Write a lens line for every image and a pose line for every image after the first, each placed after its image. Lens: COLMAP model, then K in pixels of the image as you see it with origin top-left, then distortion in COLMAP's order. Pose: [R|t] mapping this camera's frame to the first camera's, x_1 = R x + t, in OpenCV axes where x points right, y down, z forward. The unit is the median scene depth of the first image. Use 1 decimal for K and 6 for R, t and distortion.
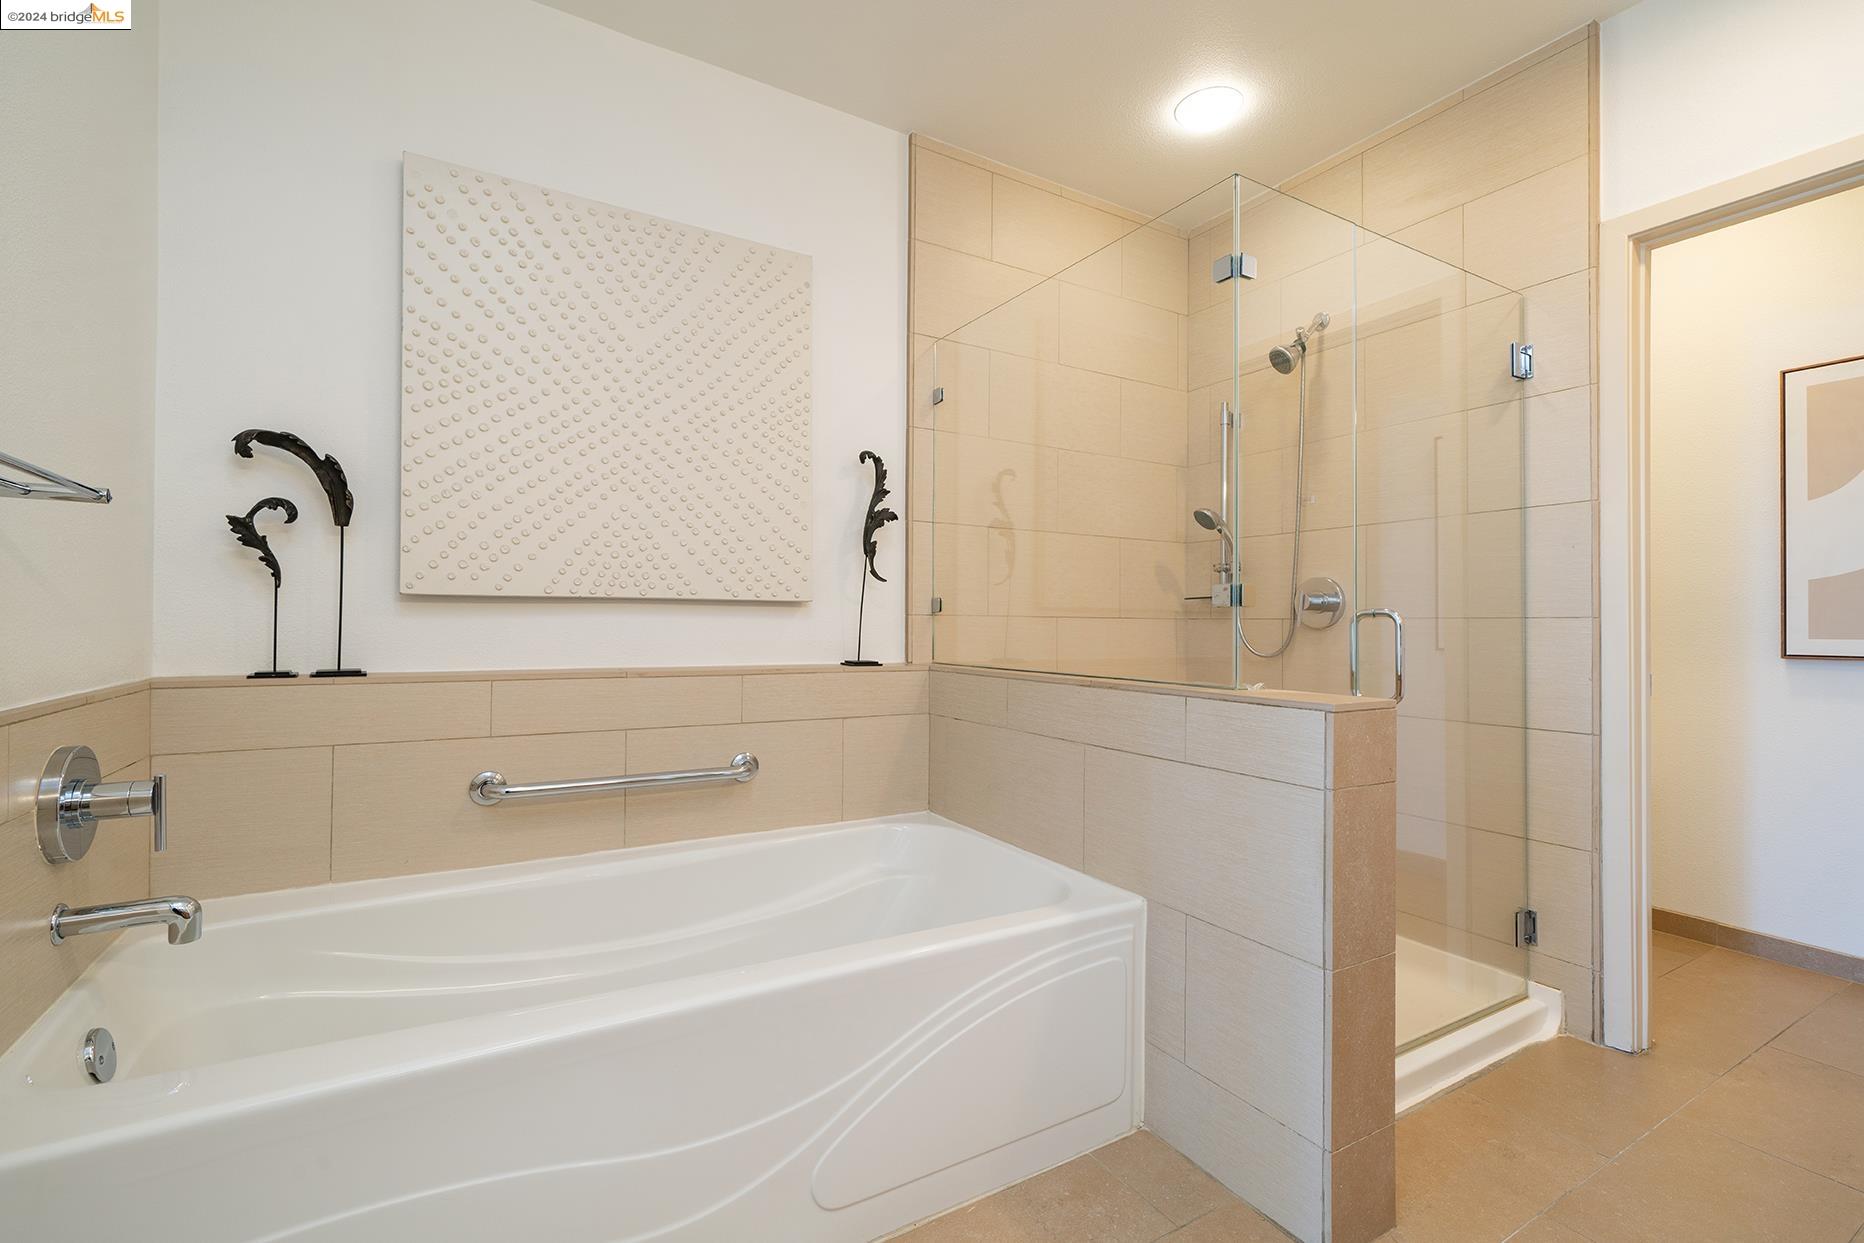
lens RADIAL K [[821.8, 0, 936.1], [0, 821.8, 615.5], [0, 0, 1]] dist [0.004444, 0.000453]
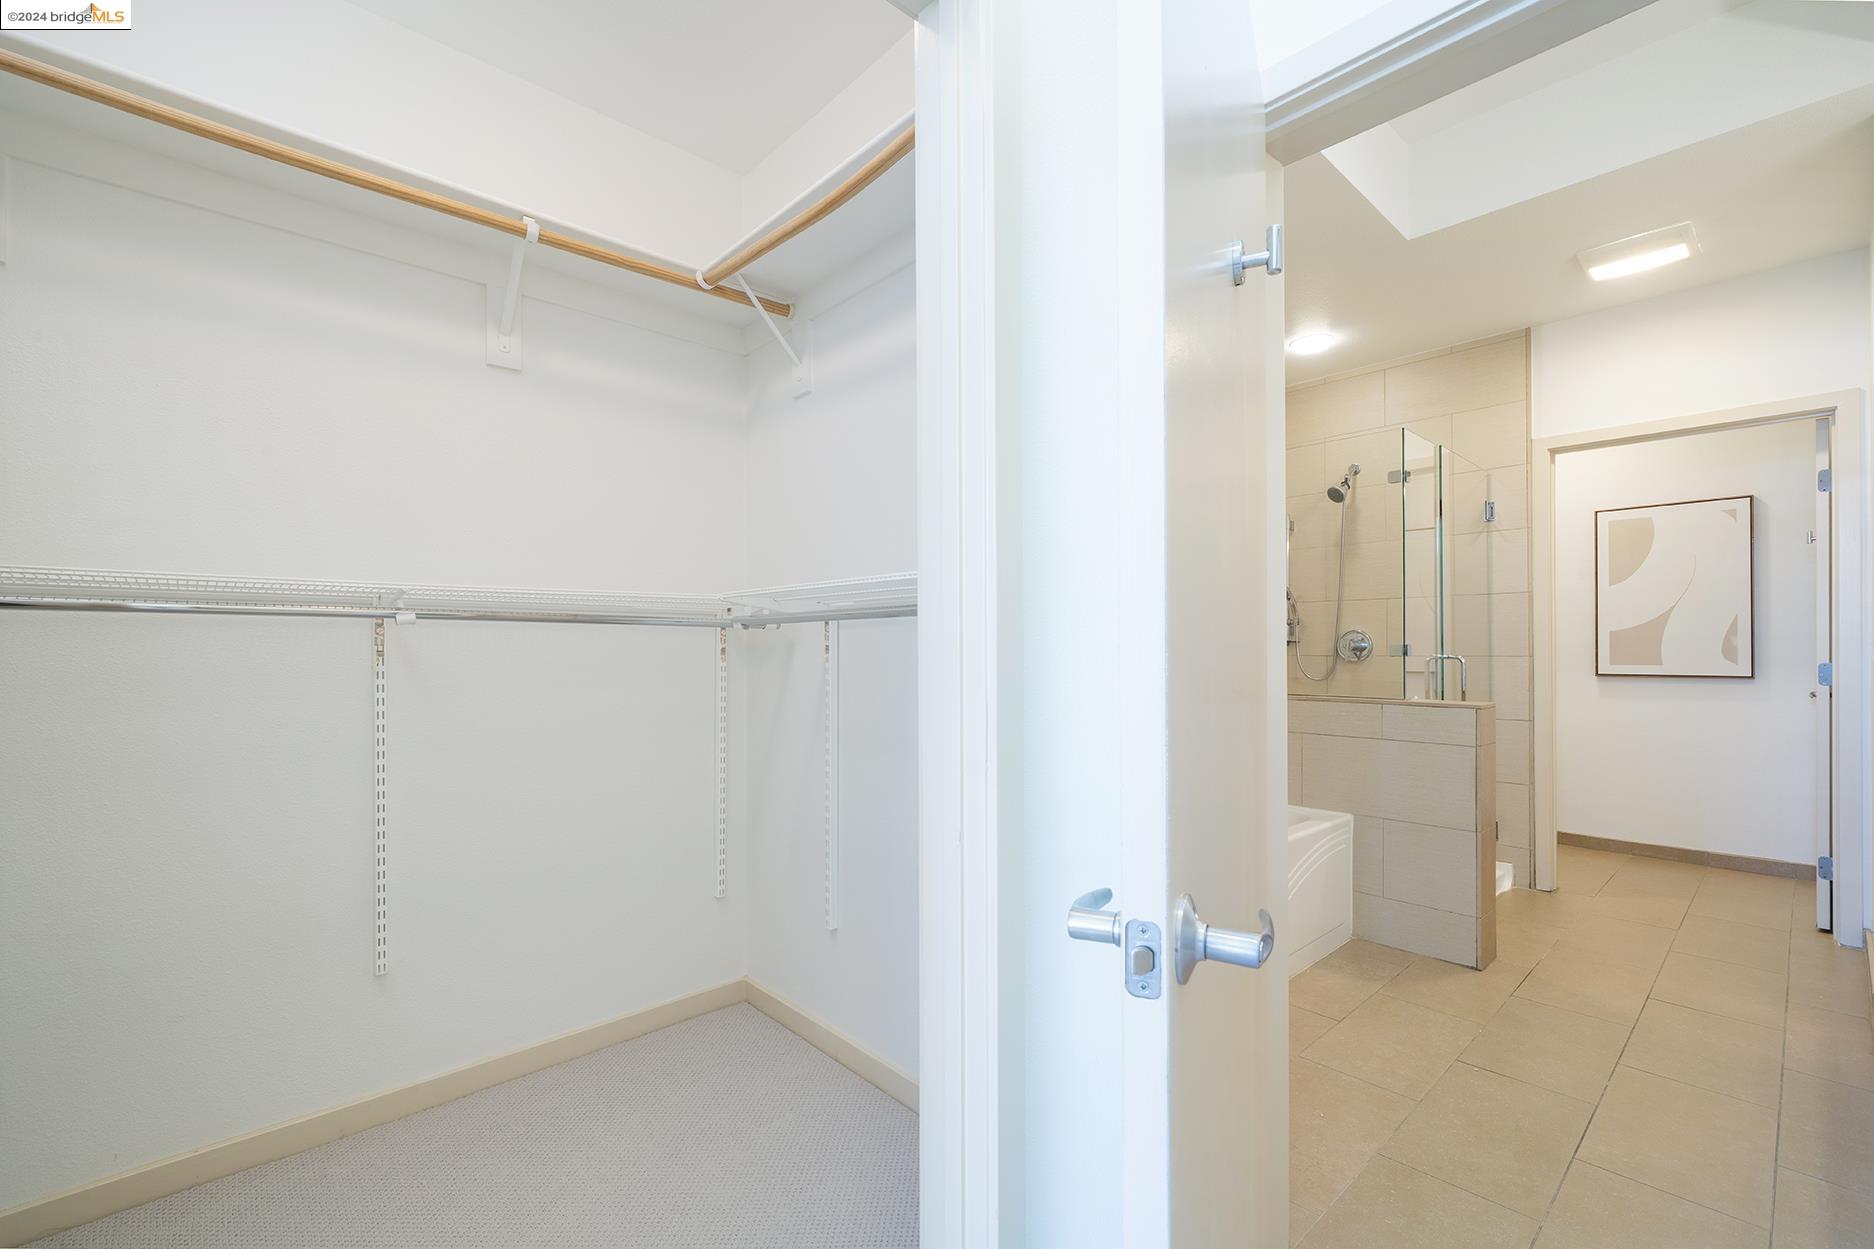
lens RADIAL K [[800.9, 0, 938.7], [0, 800.9, 642.8], [0, 0, 1]] dist [-0.001941, -0.000148]
pose [[0.980374, -0.007324, 0.197009, -0.785336], [0.005868, 0.999951, 0.007977, -0.047277], [-0.197058, -0.006664, 0.980369, -0.448052]]
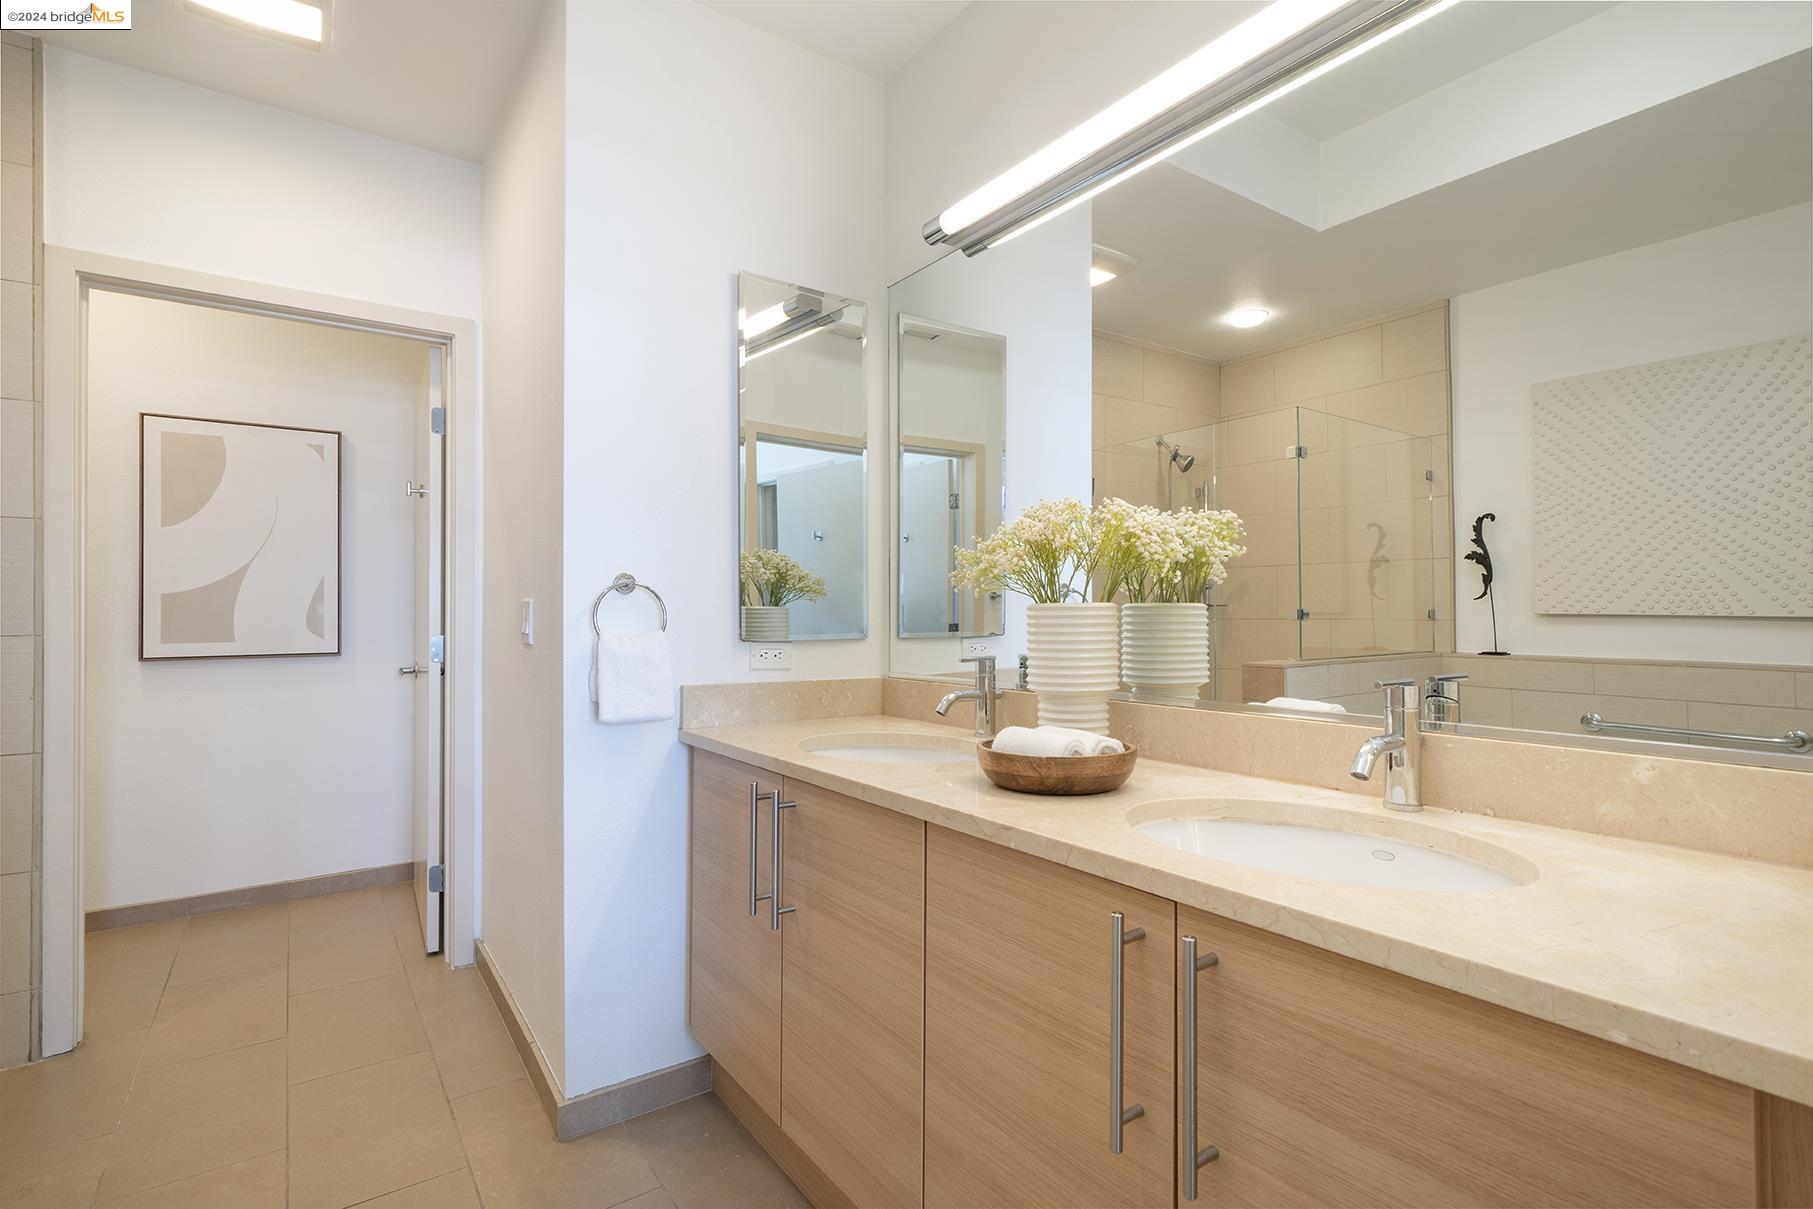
lens RADIAL K [[864.6, 0, 906.5], [0, 864.6, 604.5], [0, 0, 1]] dist [0.004074, 0.000868]
pose [[-0.076770, 0.001785, 0.997047, -0.314956], [-0.010488, 0.999942, -0.002598, -0.042062], [-0.996994, -0.010656, -0.076747, 0.028728]]
